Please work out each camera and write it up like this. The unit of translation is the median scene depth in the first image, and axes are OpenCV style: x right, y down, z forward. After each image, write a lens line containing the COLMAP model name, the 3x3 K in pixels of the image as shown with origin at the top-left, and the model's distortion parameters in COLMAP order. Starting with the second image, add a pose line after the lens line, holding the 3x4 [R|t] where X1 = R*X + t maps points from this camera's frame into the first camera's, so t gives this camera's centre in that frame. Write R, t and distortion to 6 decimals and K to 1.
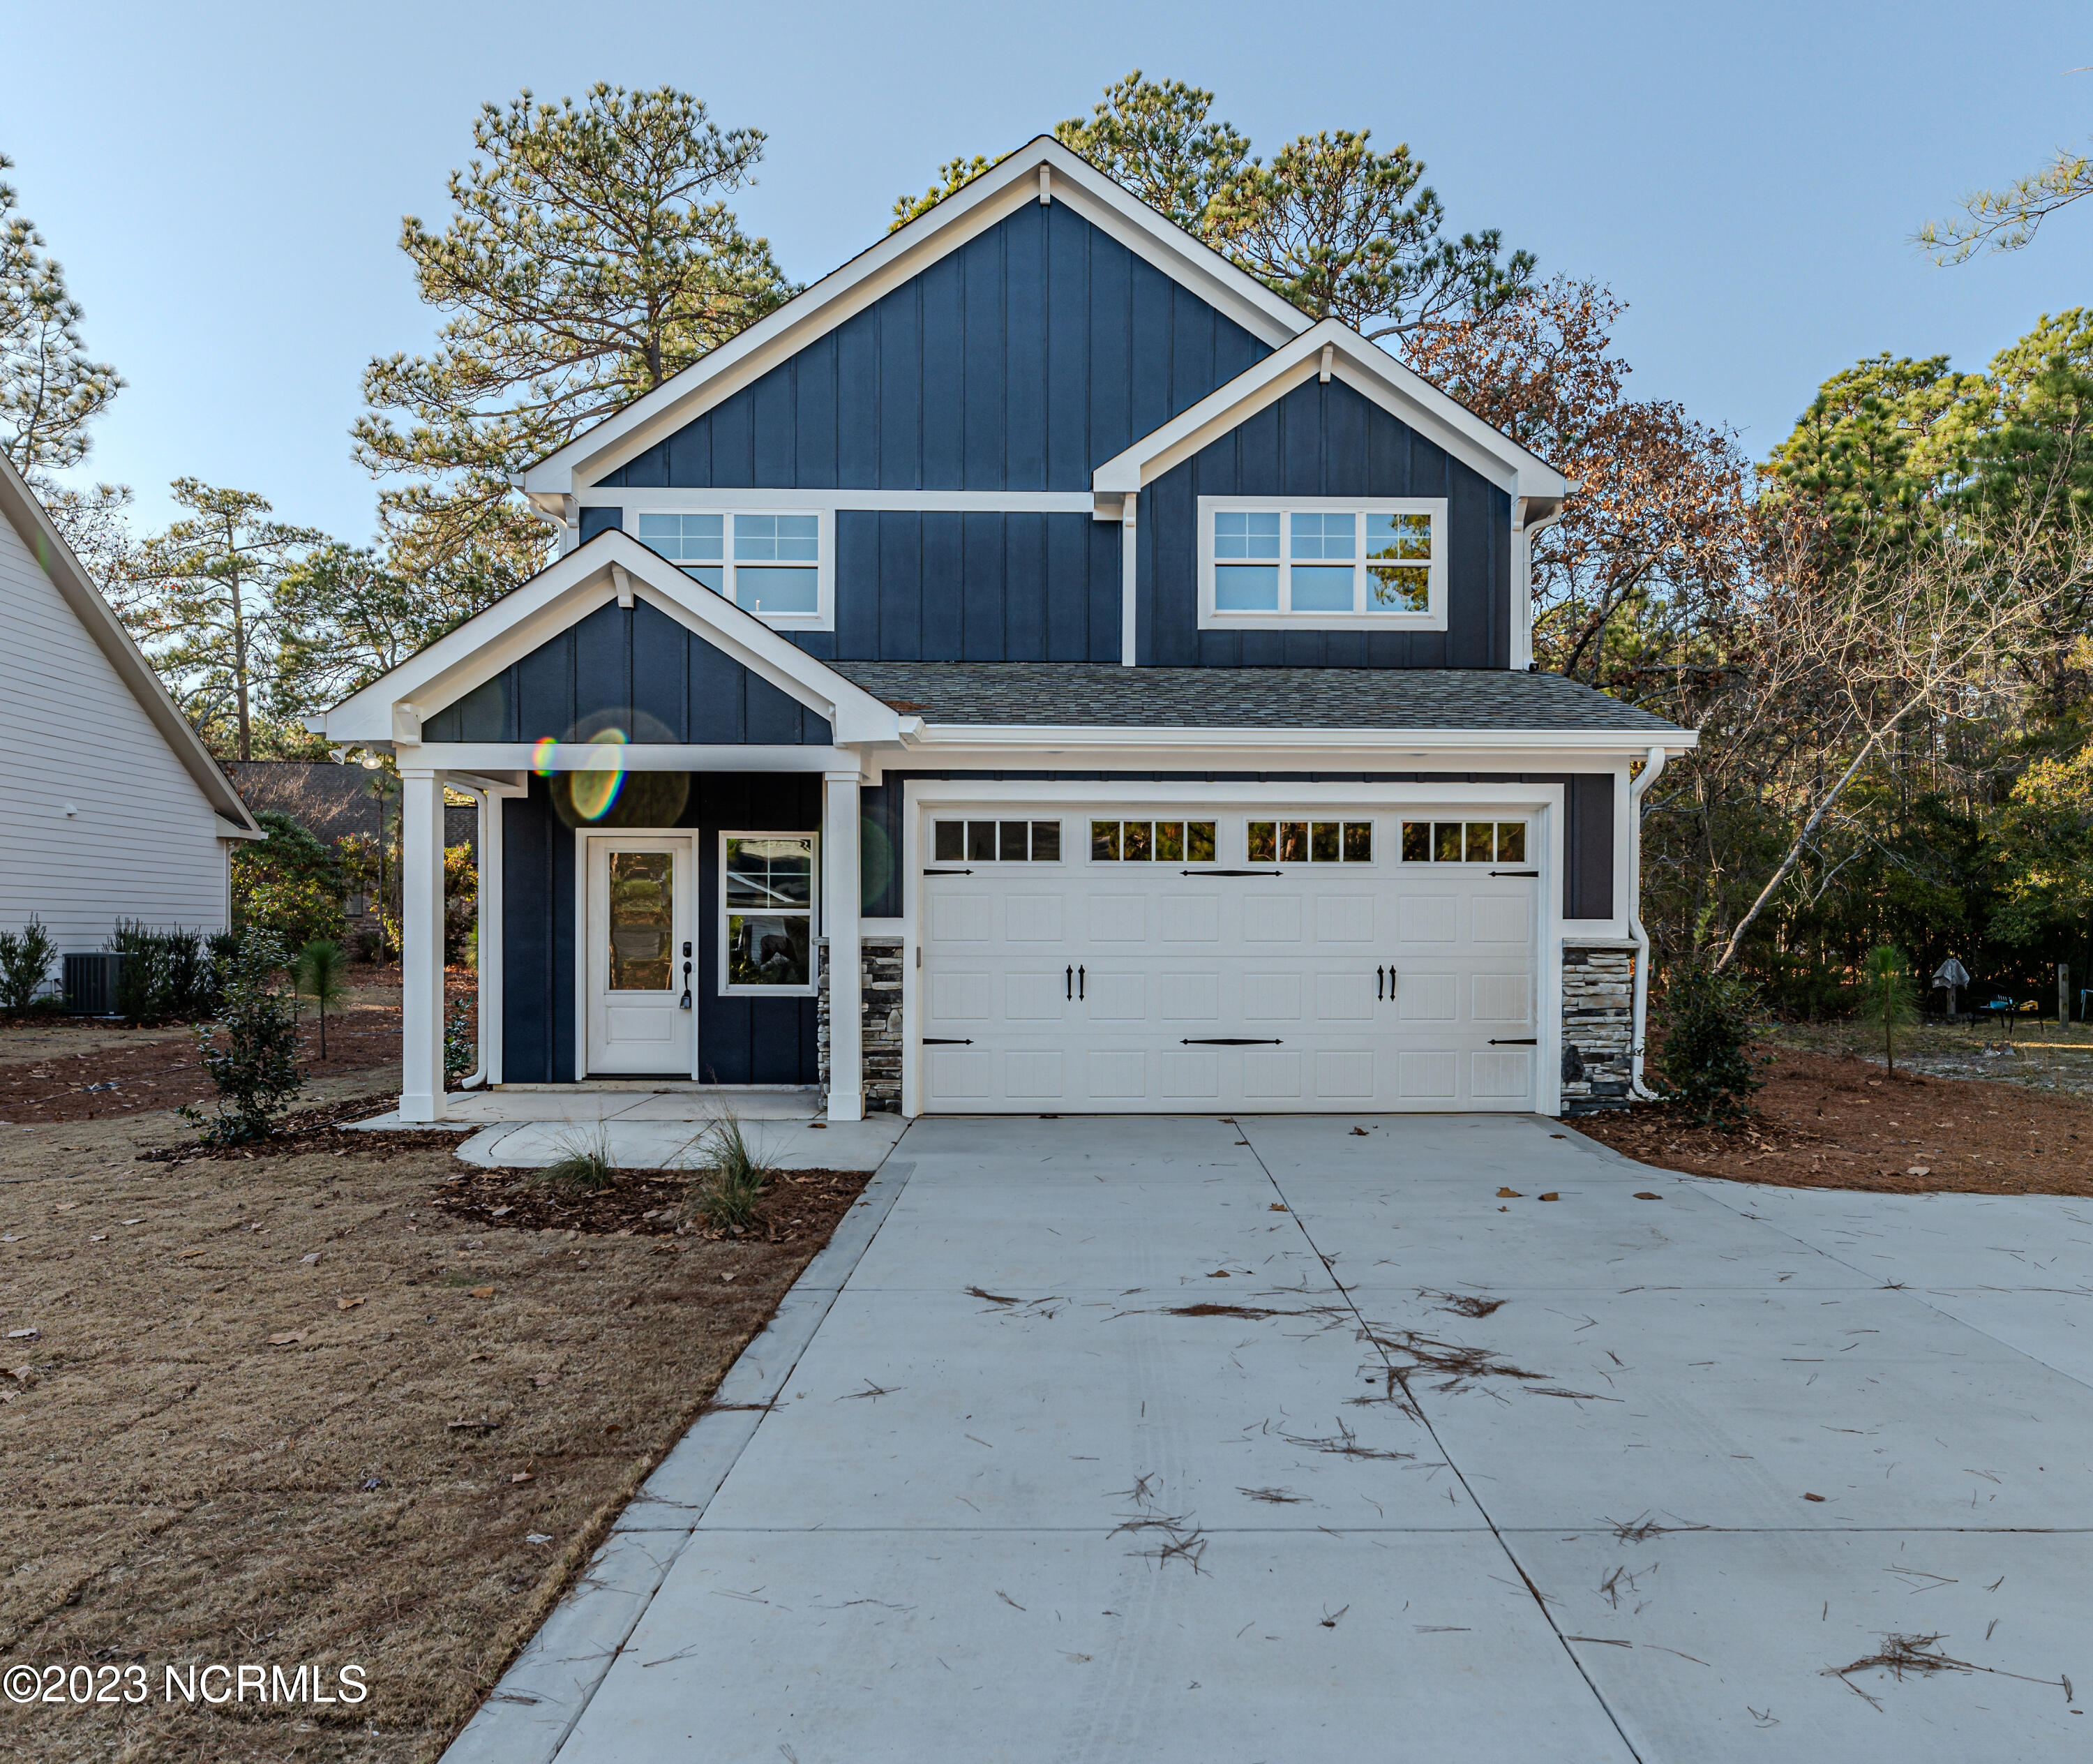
lens RADIAL K [[1675.3, 0, 1045.9], [0, 1675.3, 931.8], [0, 0, 1]] dist [-0.000509, -0.001958]
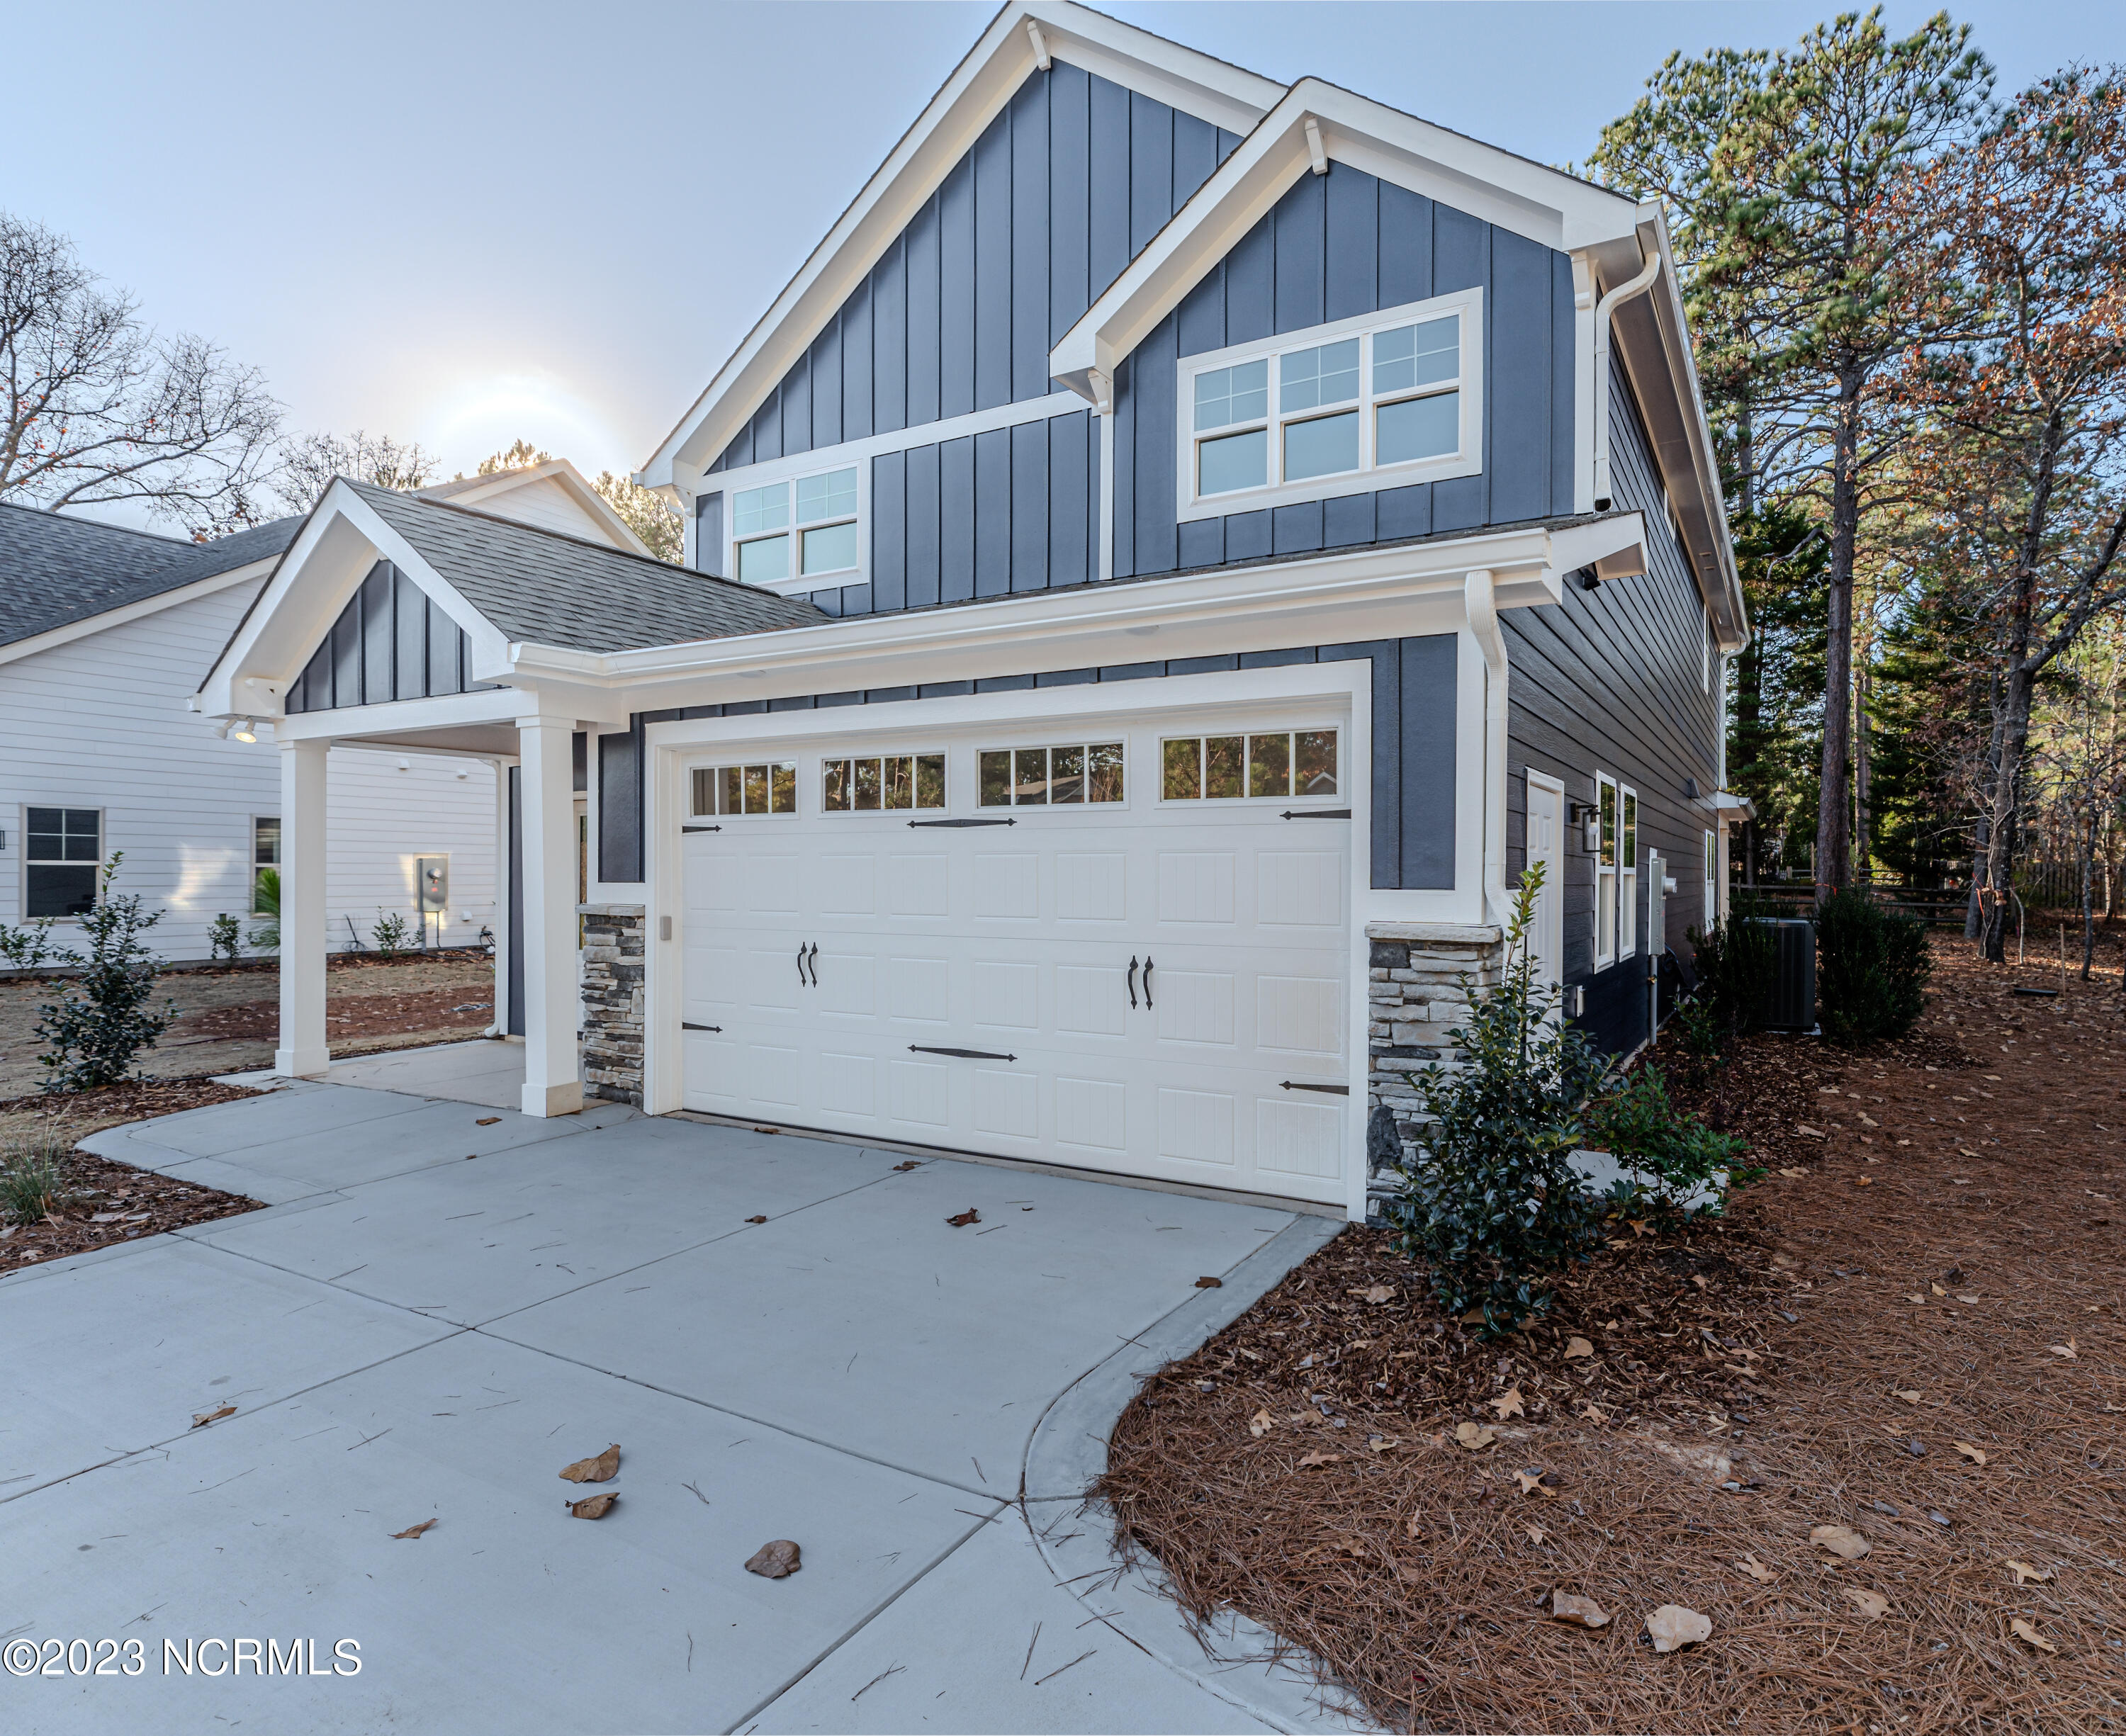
lens RADIAL K [[1237.1, 0, 1065.0], [0, 1237.1, 870.8], [0, 0, 1]] dist [0.002403, 0.002978]
pose [[0.865743, -0.002081, -0.500485, 0.419854], [0.000505, 0.999994, -0.003284, -0.012148], [0.500489, 0.002590, 0.865739, 0.553002]]
